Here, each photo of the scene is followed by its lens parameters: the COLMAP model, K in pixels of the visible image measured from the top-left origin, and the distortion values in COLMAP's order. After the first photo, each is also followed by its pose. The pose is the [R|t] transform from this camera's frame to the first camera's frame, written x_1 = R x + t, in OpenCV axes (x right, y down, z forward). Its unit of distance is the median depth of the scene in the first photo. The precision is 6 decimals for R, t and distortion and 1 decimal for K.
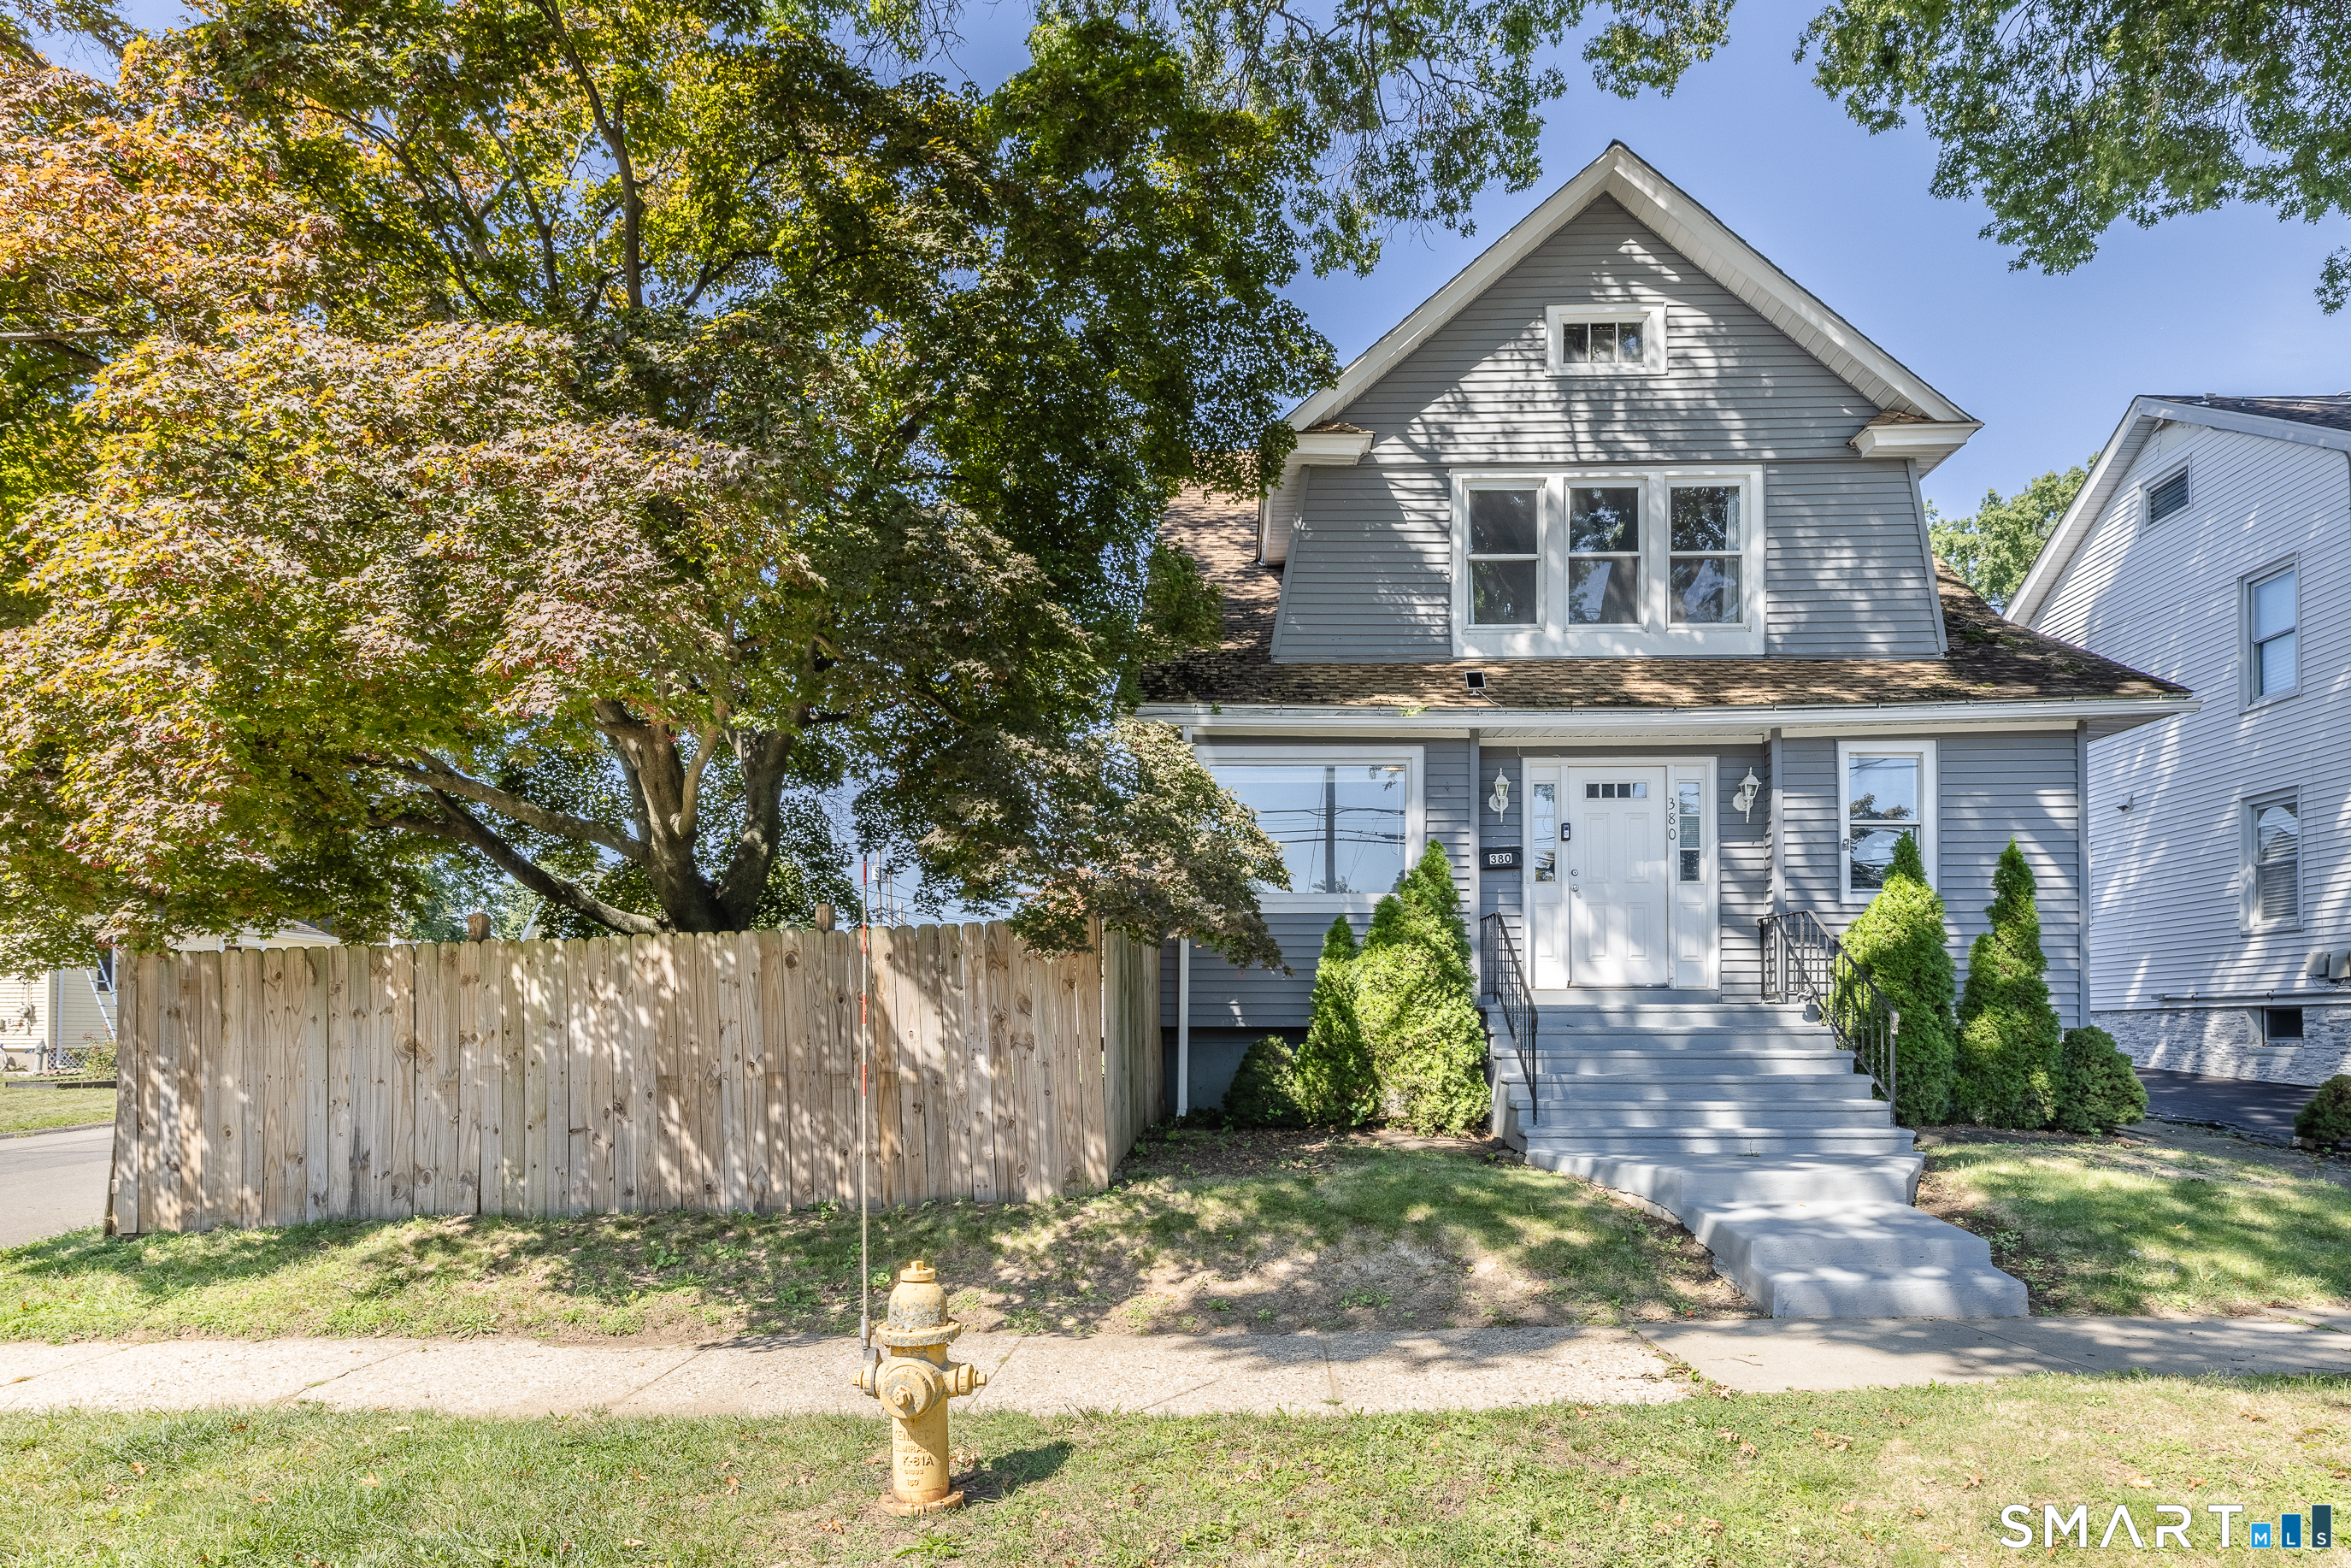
lens RADIAL K [[1575.3, 0, 1170.7], [0, 1575.3, 833.5], [0, 0, 1]] dist [0.022130, -0.002897]
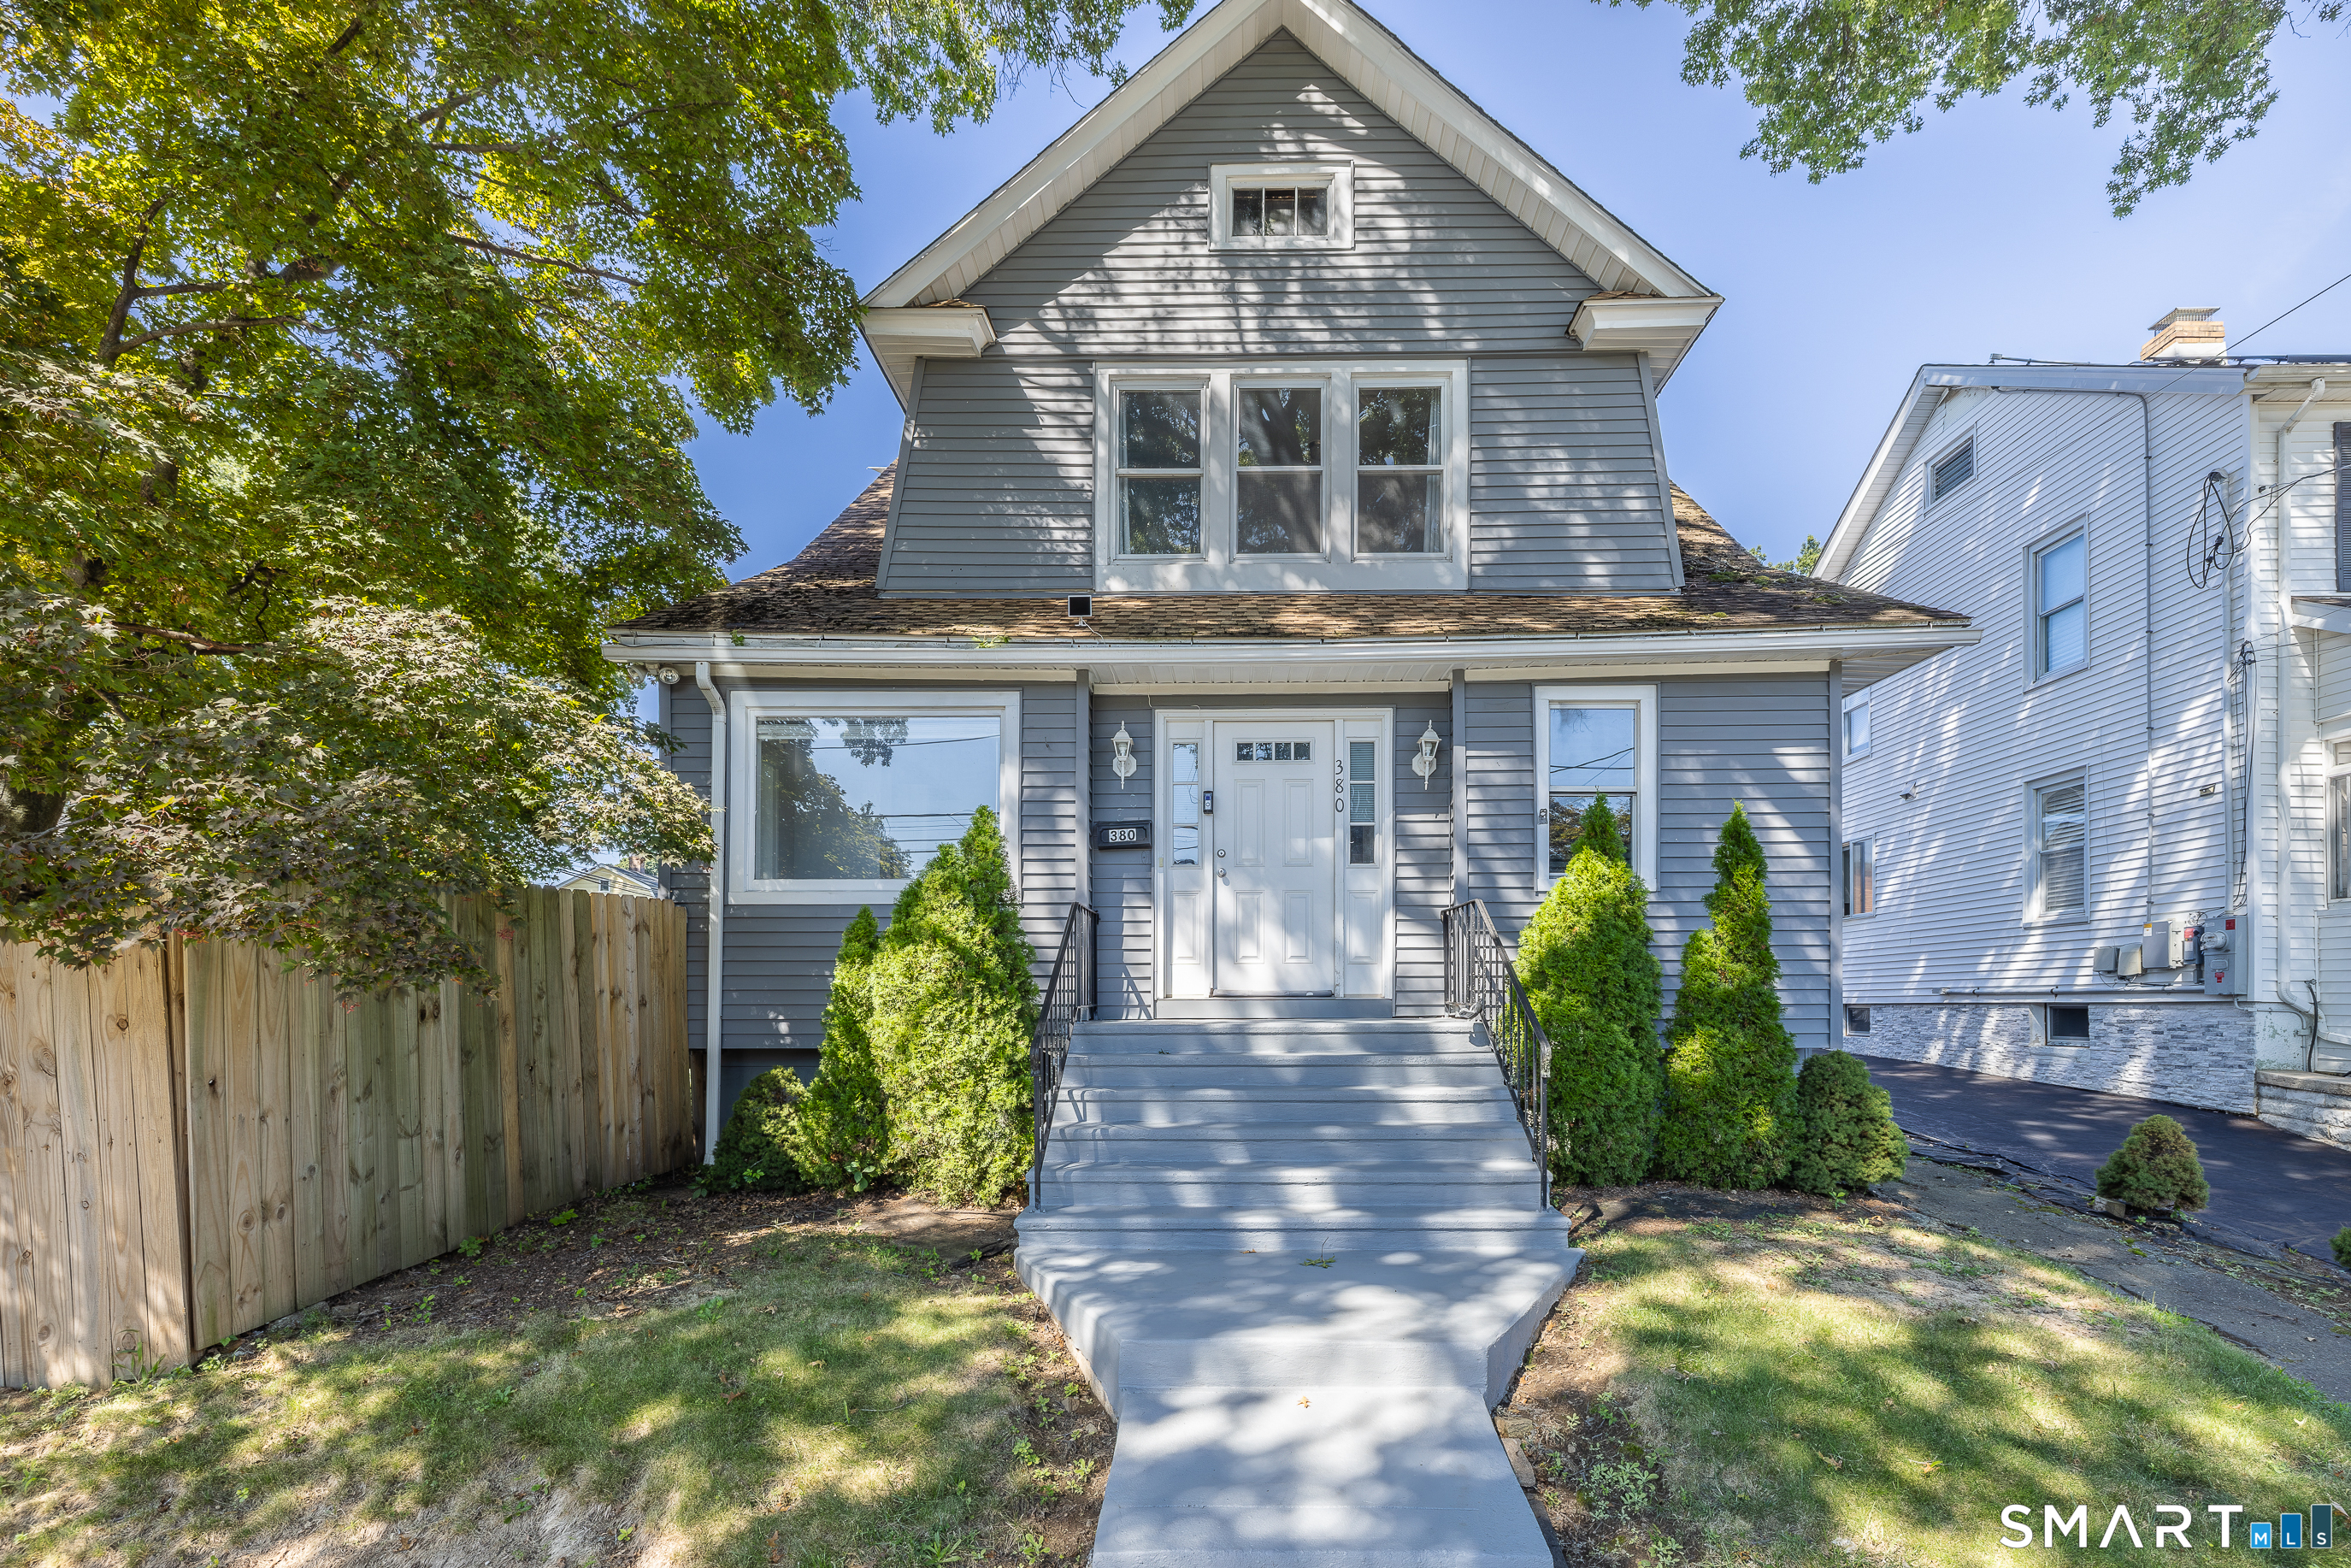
lens RADIAL K [[1334.1, 0, 1179.1], [0, 1334.1, 851.6], [0, 0, 1]] dist [0.002200, 0.002018]
pose [[0.999589, 0.000763, 0.028649, 0.216275], [-0.001034, 0.999955, 0.009457, 0.017650], [-0.028641, -0.009482, 0.999545, 0.323682]]
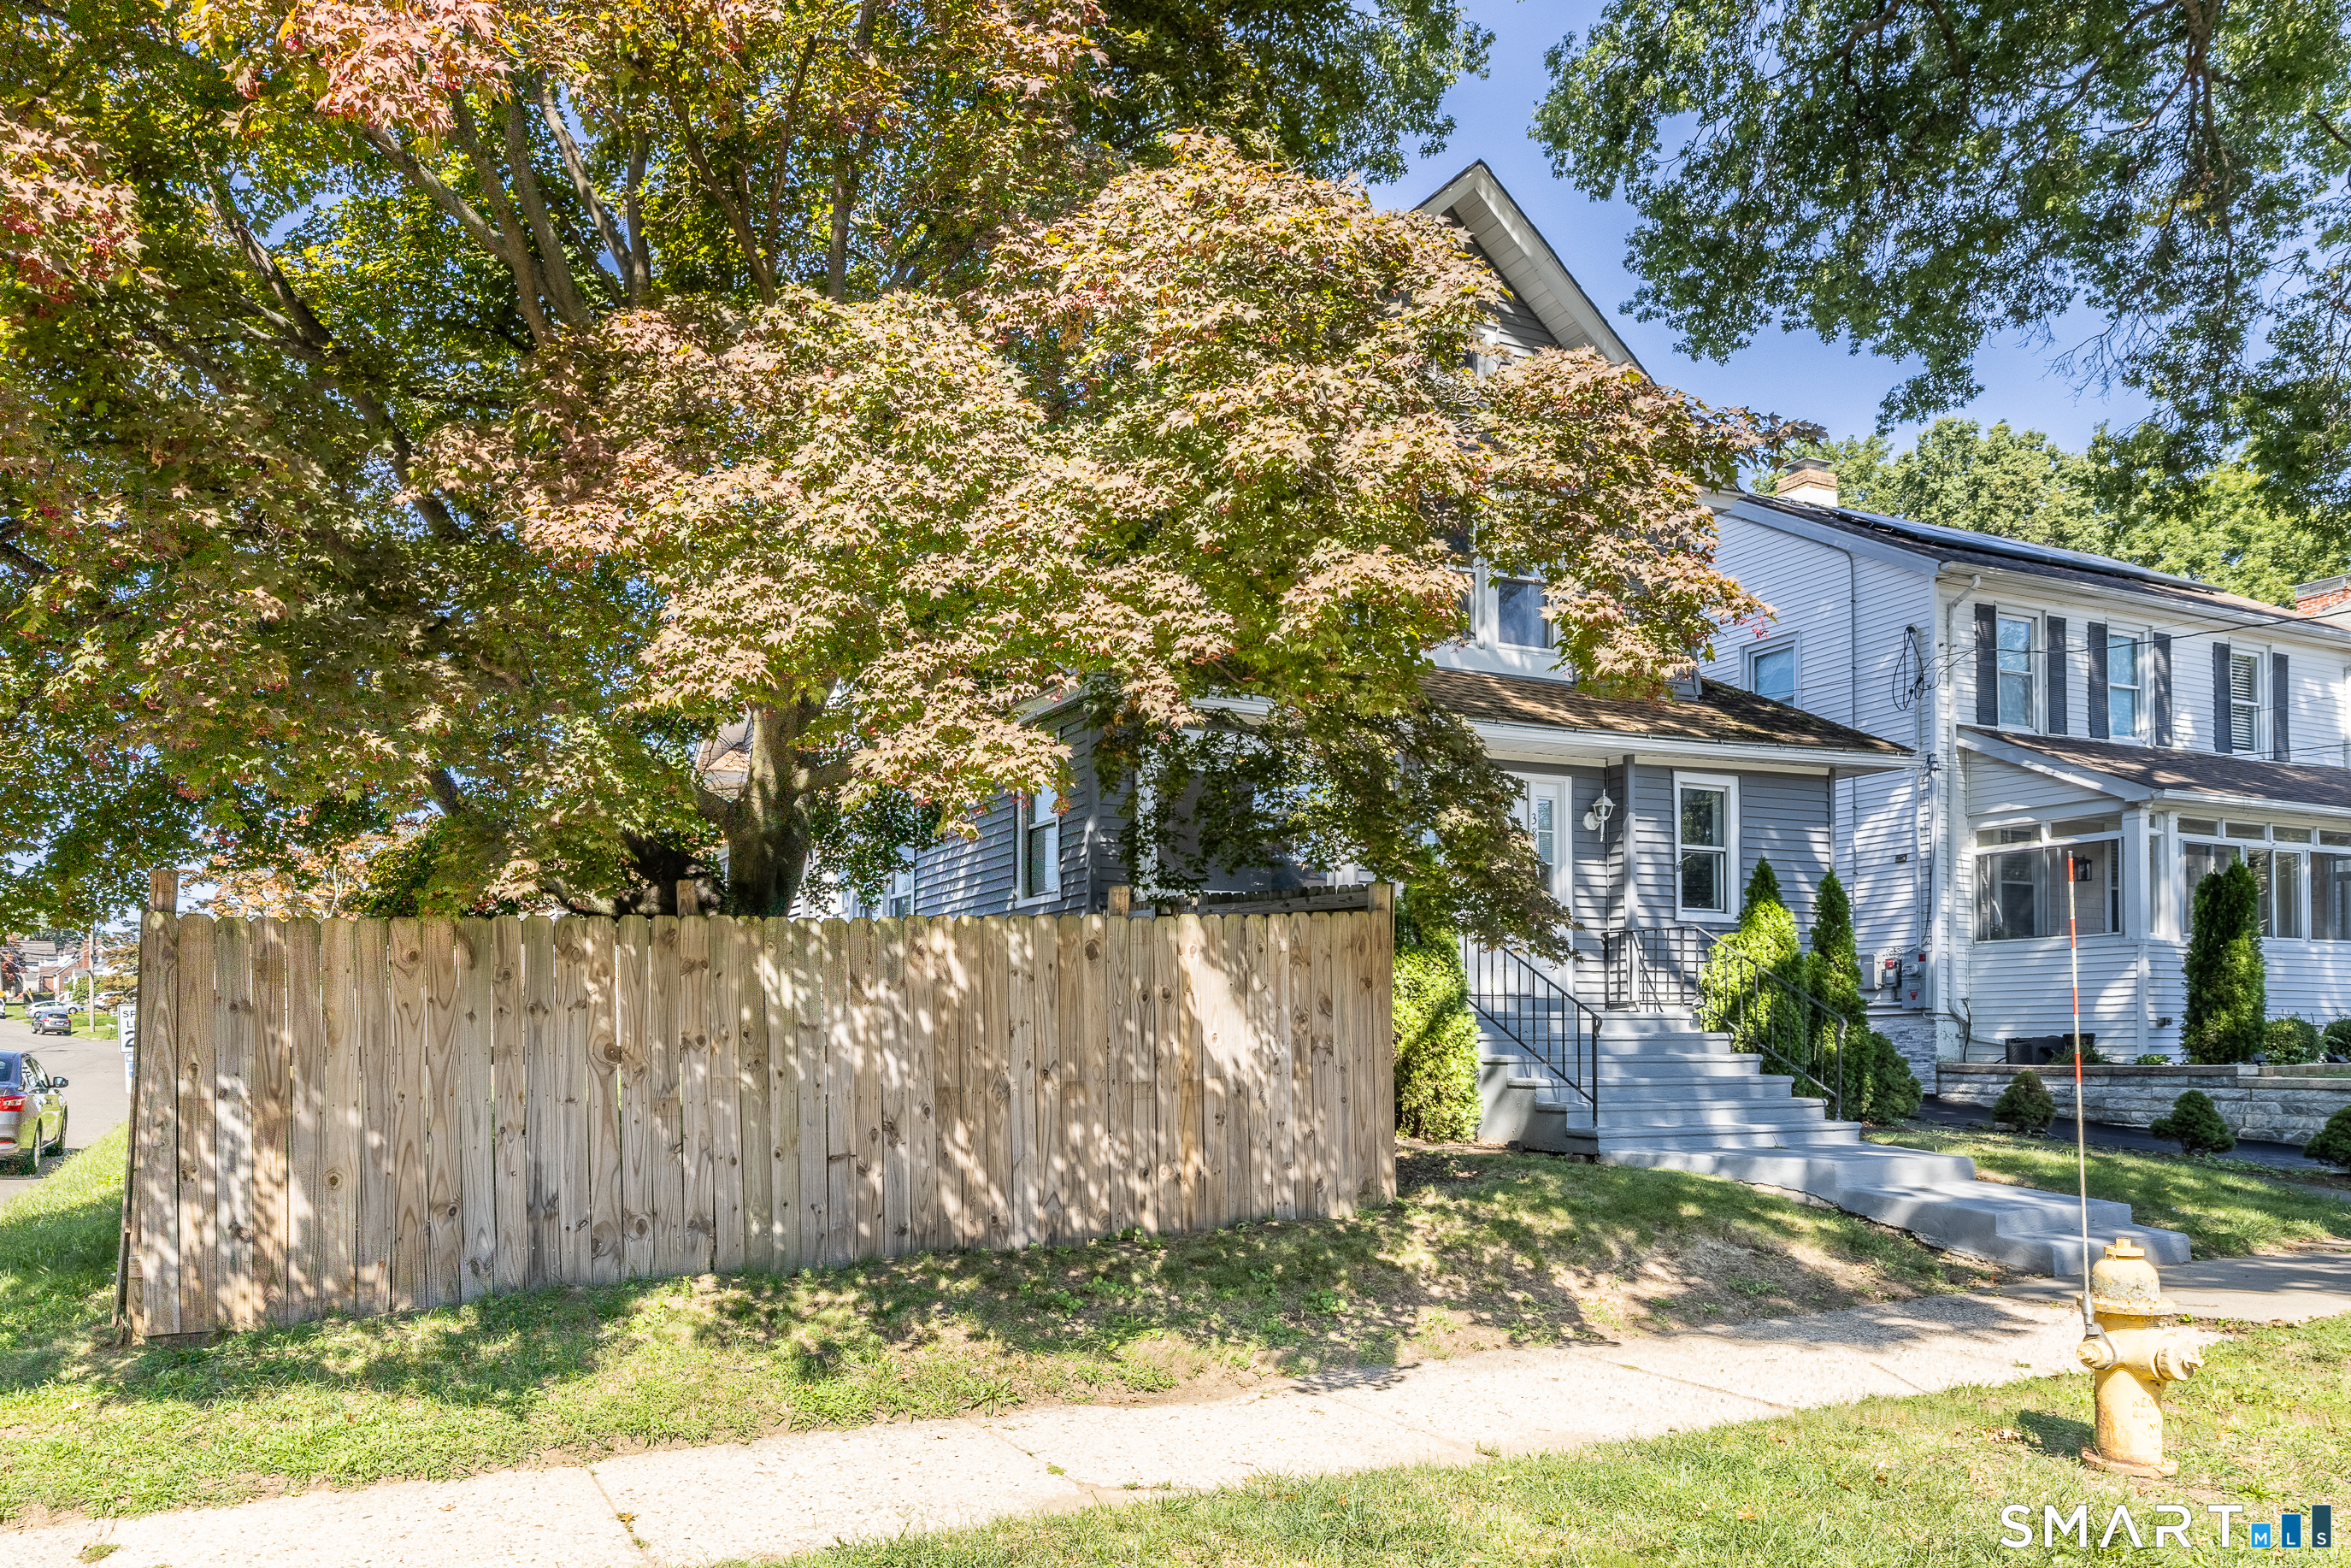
lens RADIAL K [[1881.5, 0, 1175.5], [0, 1881.5, 784.0], [0, 0, 1]] dist [0.009524, 0.002460]
pose [[0.854573, 0.067371, 0.514943, -0.508636], [-0.056912, 0.997727, -0.036086, 0.015677], [-0.516204, 0.001532, 0.856465, 0.073724]]
